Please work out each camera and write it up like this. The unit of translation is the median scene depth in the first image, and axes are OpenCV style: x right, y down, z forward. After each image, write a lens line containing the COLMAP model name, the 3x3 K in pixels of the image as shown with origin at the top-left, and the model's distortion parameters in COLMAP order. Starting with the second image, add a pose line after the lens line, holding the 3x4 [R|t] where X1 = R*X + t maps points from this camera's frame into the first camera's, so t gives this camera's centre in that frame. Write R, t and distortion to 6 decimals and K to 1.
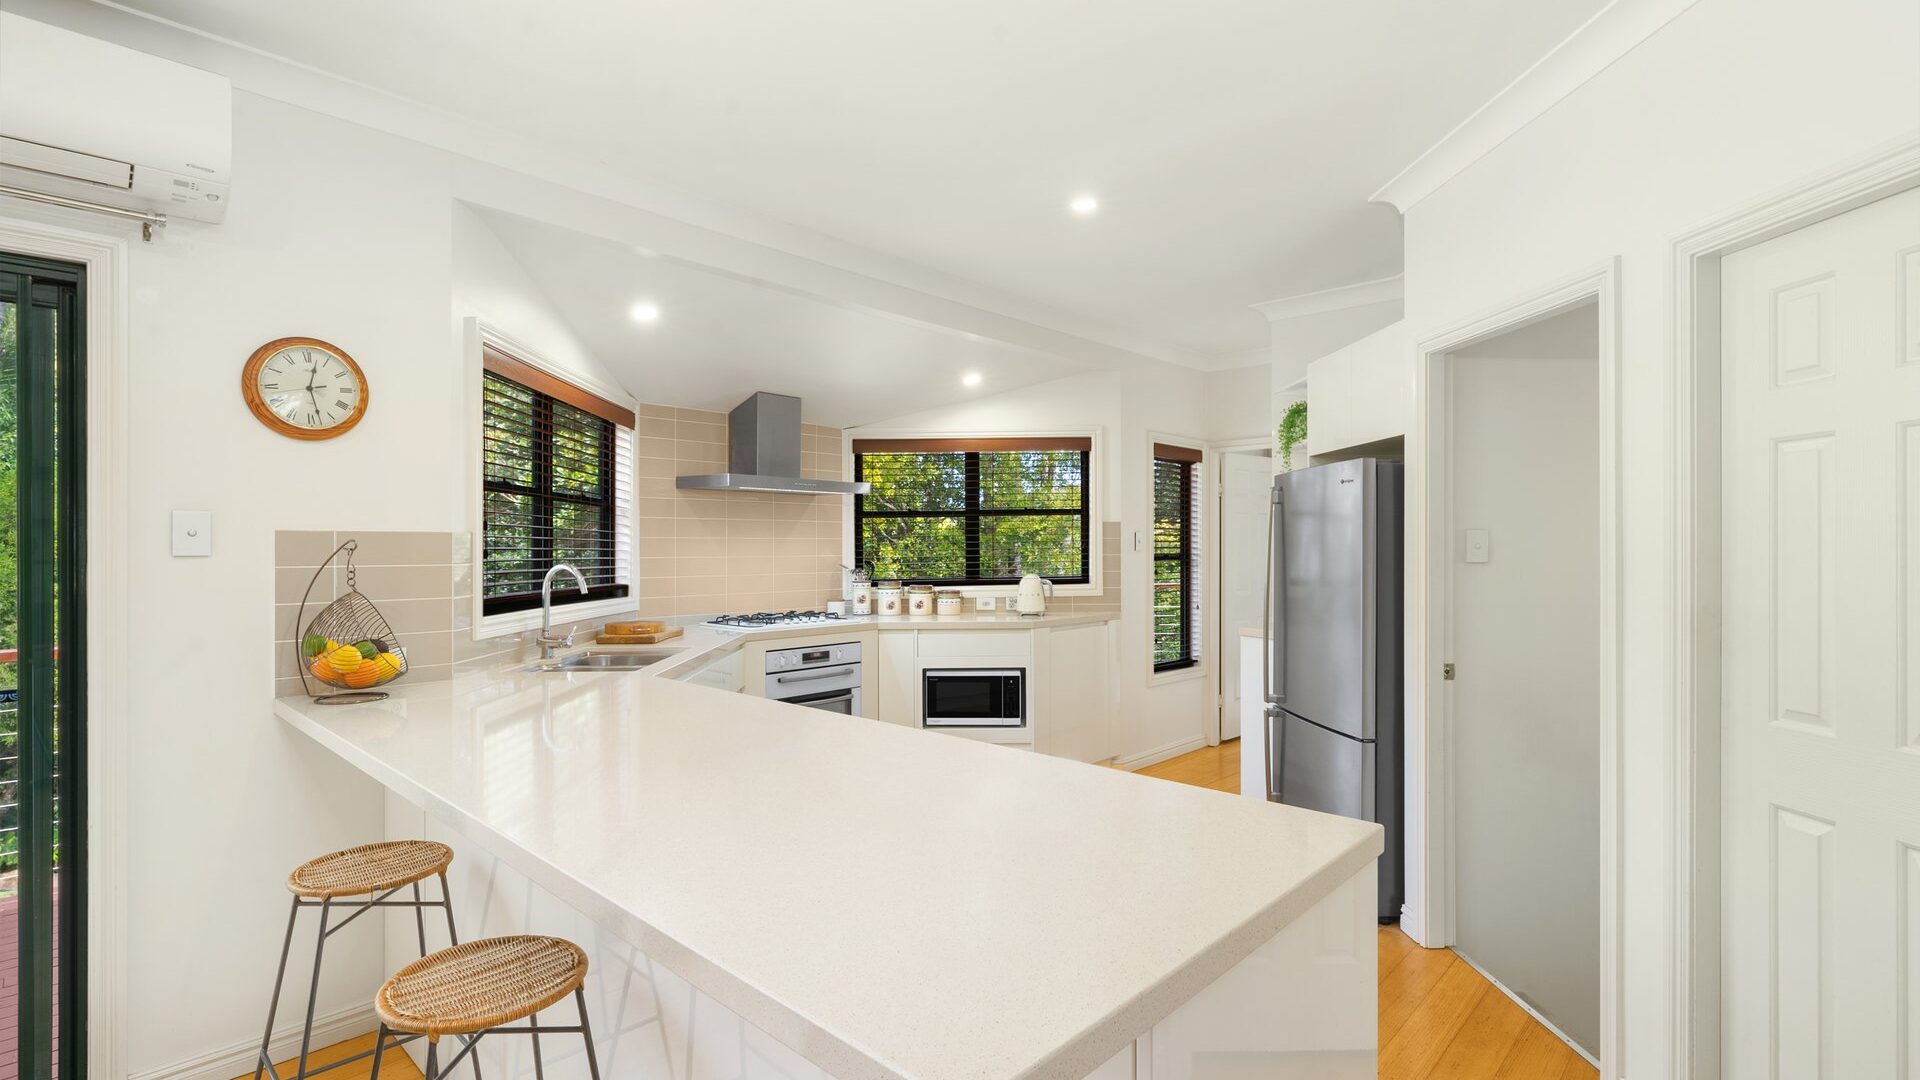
lens RADIAL K [[912.5, 0, 958.4], [0, 912.5, 546.2], [0, 0, 1]] dist [0.000376, -0.000253]
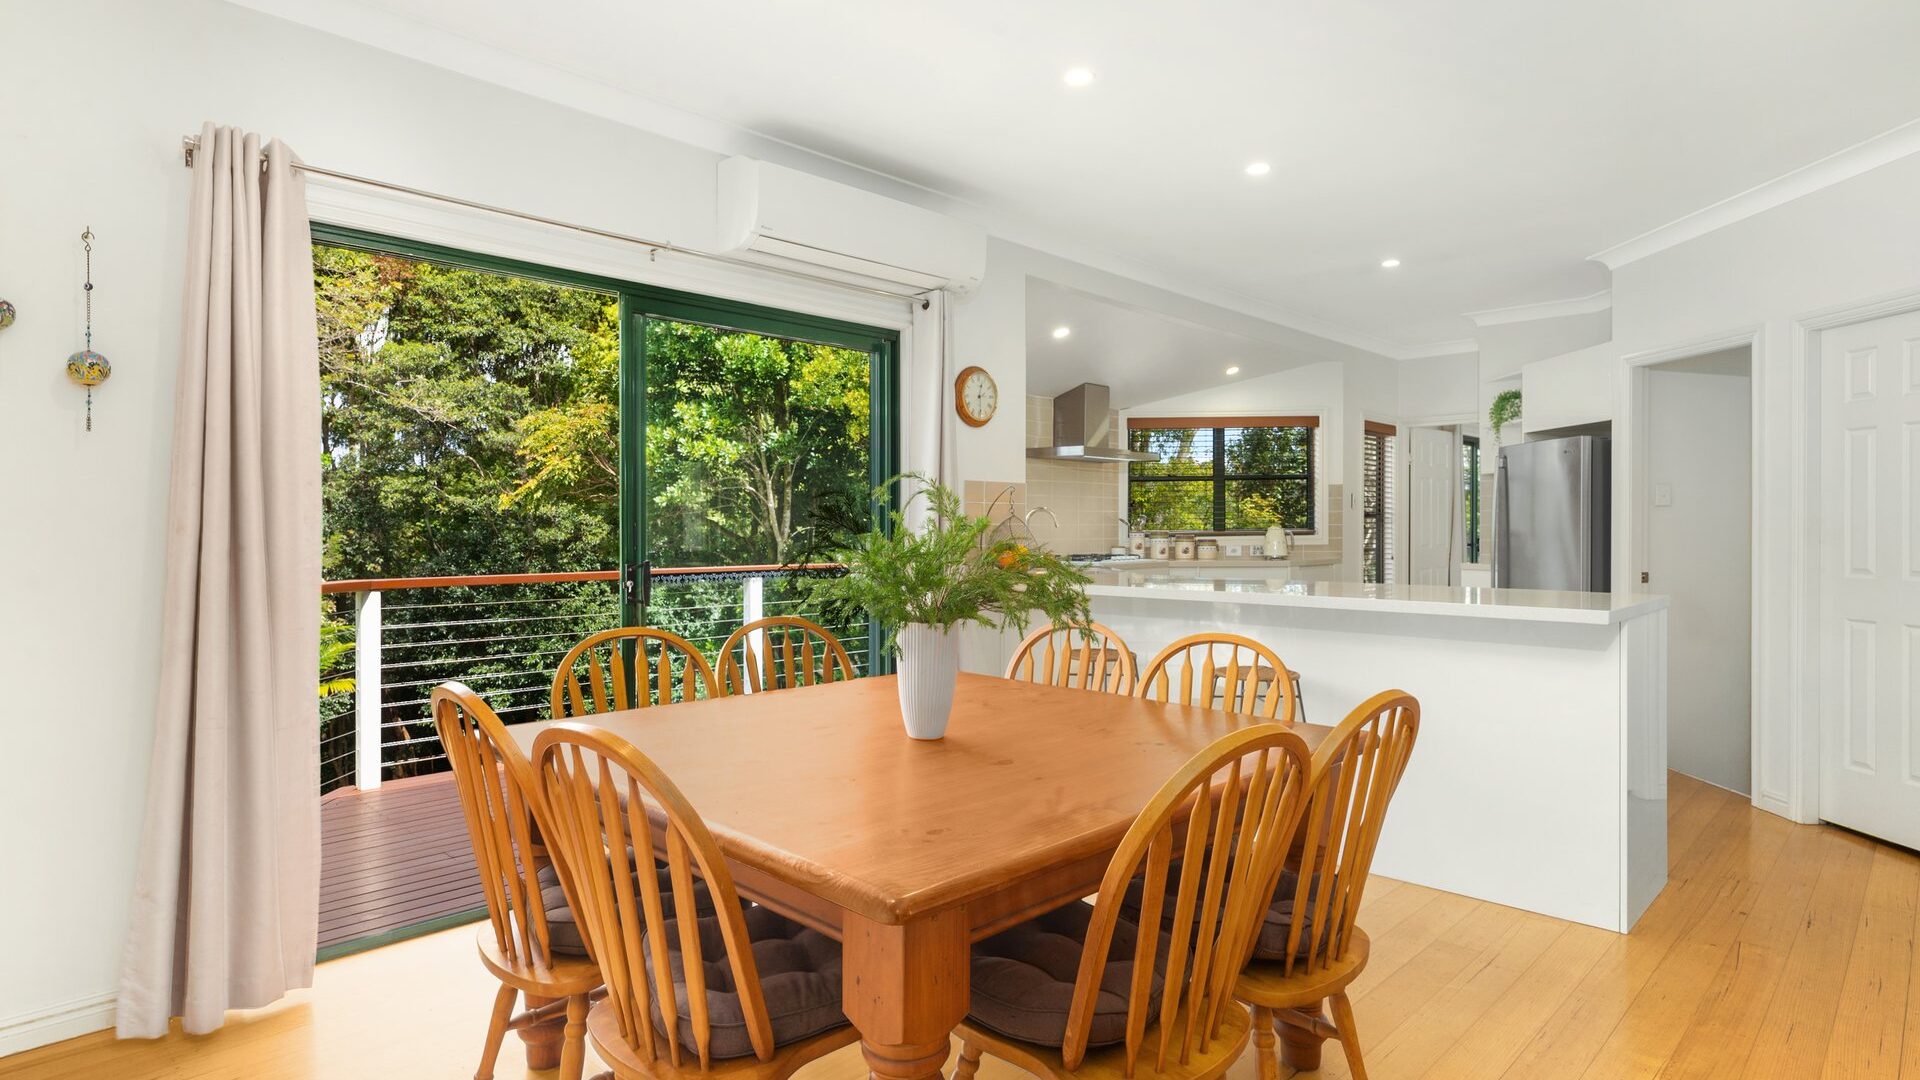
lens RADIAL K [[1039.6, 0, 961.3], [0, 1039.6, 530.5], [0, 0, 1]] dist [-0.001490, -0.000141]
pose [[0.999918, 0.000519, -0.012773, -0.331552], [-0.000465, 0.999991, 0.004228, 0.030579], [0.012775, -0.004222, 0.999909, -0.425472]]
